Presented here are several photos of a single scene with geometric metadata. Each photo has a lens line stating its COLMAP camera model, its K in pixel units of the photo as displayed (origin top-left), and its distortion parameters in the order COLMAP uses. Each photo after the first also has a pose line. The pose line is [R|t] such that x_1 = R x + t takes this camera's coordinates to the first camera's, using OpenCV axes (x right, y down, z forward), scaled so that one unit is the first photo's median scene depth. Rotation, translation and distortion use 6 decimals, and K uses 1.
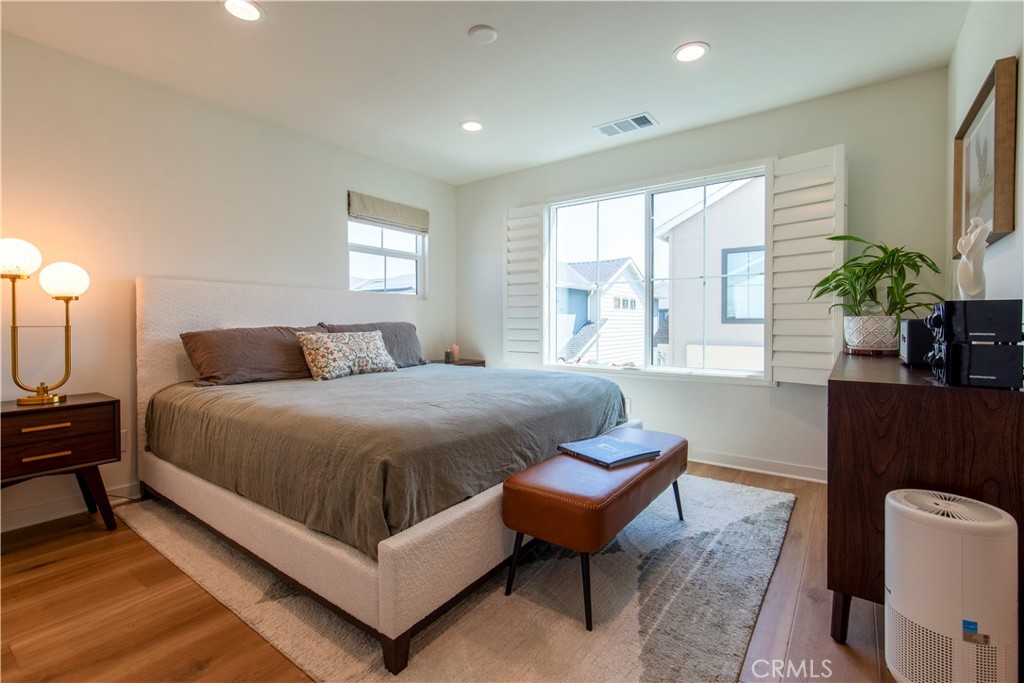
lens RADIAL K [[463.1, 0, 513.1], [0, 463.1, 323.4], [0, 0, 1]] dist [0.001036, 0.000236]
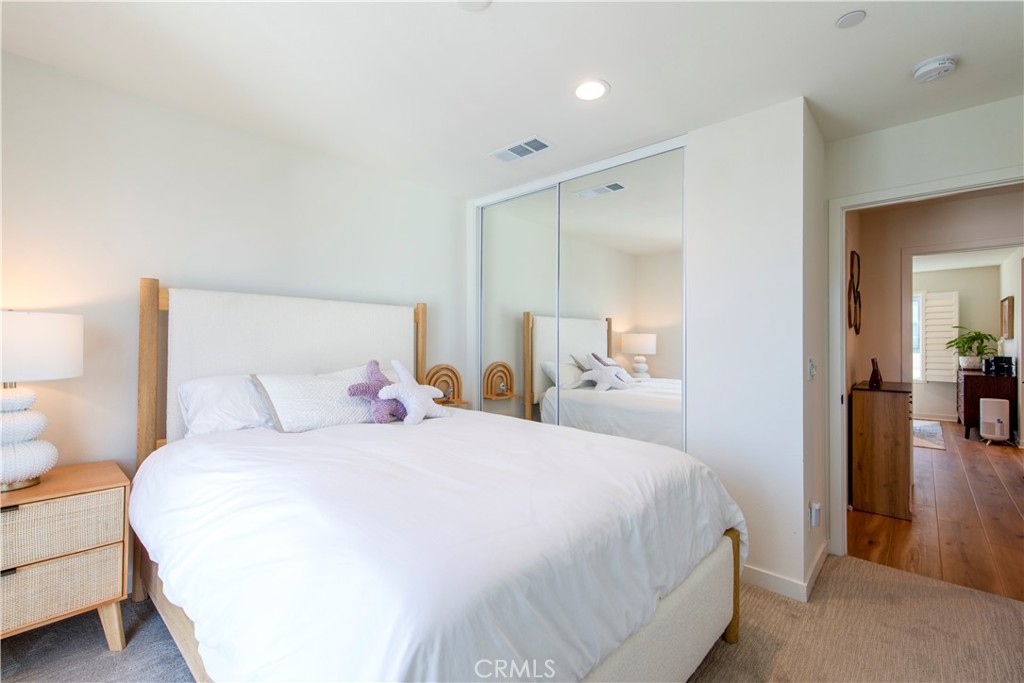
lens RADIAL K [[453.8, 0, 508.5], [0, 453.8, 335.5], [0, 0, 1]] dist [0.002951, 0.000618]
pose [[0.994873, 0.005013, -0.101008, -1.722896], [-0.006675, 0.999848, -0.016121, -0.077950], [0.100912, 0.016713, 0.994755, -2.017594]]
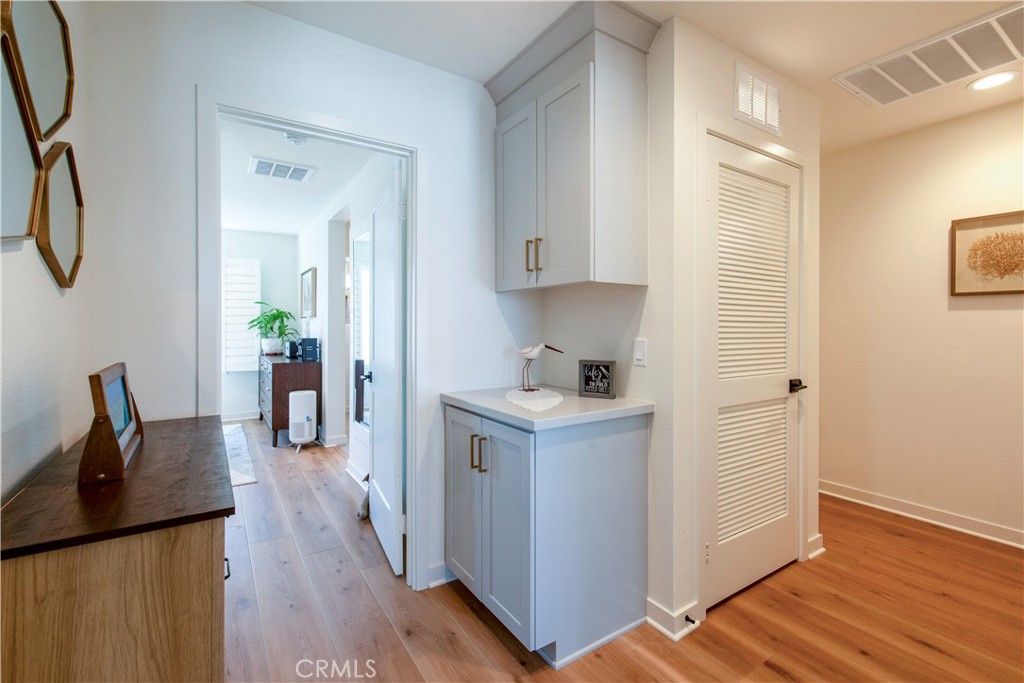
lens RADIAL K [[453.8, 0, 508.5], [0, 453.8, 335.5], [0, 0, 1]] dist [0.002951, 0.000618]
pose [[0.350431, -0.015661, 0.936458, -0.953511], [-0.003418, 0.999832, 0.017999, -0.073723], [-0.936582, -0.009508, 0.350318, -0.917987]]
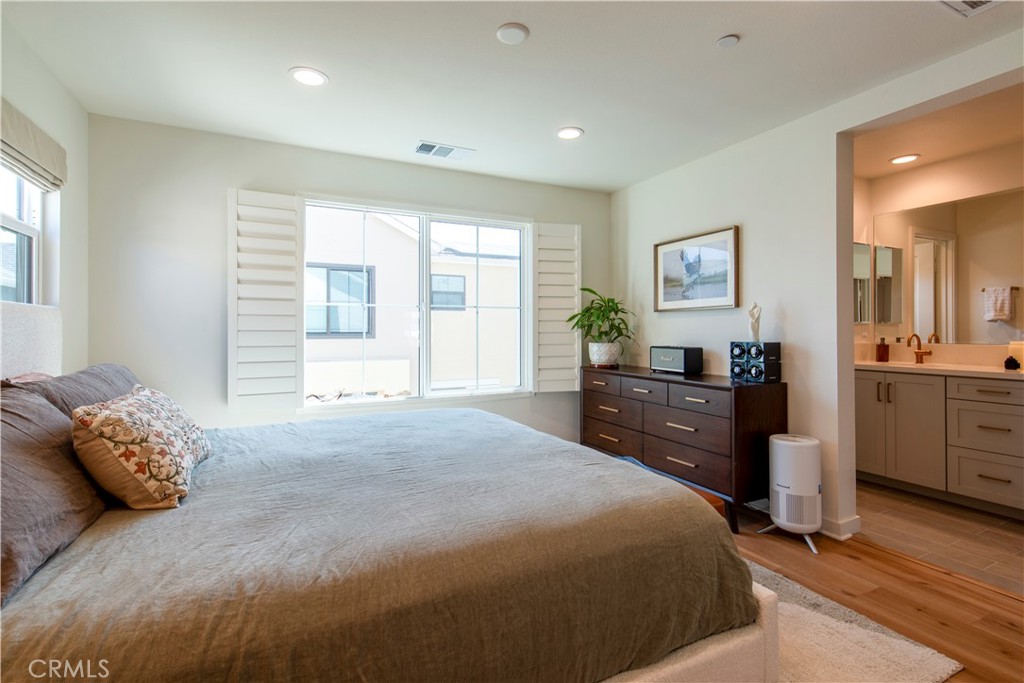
lens RADIAL K [[474.8, 0, 512.5], [0, 474.8, 327.6], [0, 0, 1]] dist [-0.001834, -0.000037]
pose [[0.447063, 0.003116, 0.894497, -0.790388], [0.007140, 0.999950, -0.007052, -0.055873], [-0.894474, 0.009539, 0.447018, 0.554506]]
